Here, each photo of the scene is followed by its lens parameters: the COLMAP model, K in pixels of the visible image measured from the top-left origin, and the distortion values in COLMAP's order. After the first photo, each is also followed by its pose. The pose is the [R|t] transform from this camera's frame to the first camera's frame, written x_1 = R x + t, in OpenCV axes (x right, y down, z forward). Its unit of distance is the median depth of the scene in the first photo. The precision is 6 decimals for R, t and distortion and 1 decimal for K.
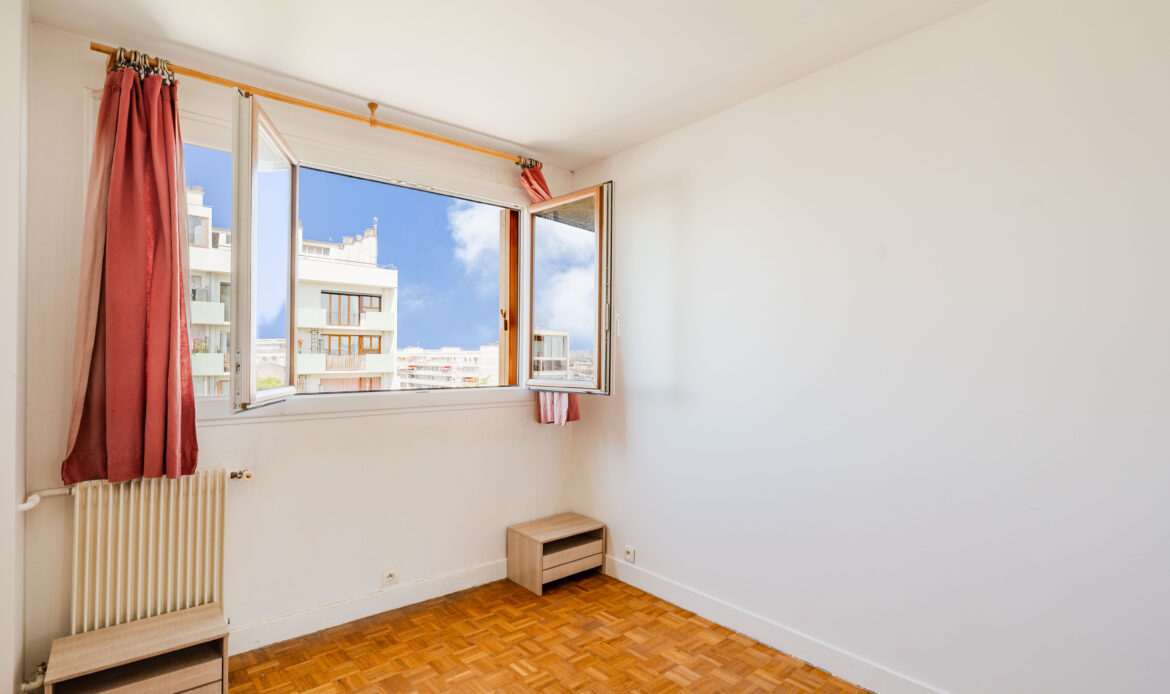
lens RADIAL K [[564.5, 0, 582.7], [0, 564.5, 349.7], [0, 0, 1]] dist [0.003420, -0.001052]
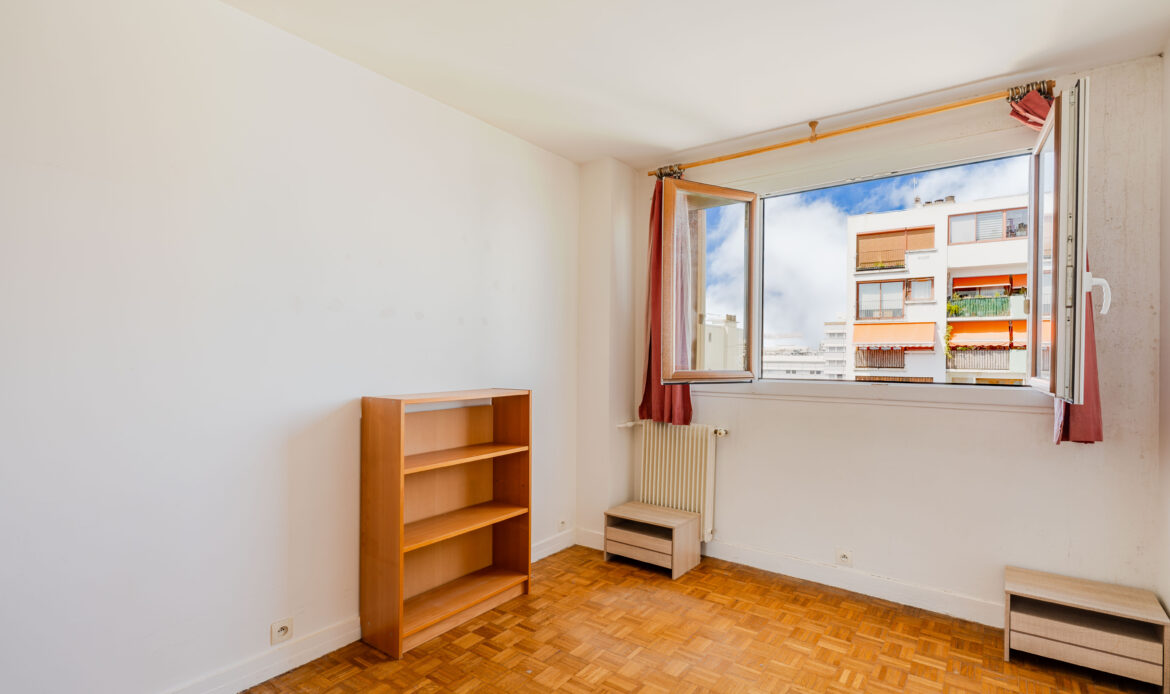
lens RADIAL K [[558.6, 0, 575.9], [0, 558.6, 346.5], [0, 0, 1]] dist [0.002483, 0.000346]
pose [[0.216992, -0.011617, -0.976104, 0.614435], [0.010501, 0.999899, -0.009566, 0.013486], [0.976117, -0.008174, 0.217093, 0.308219]]
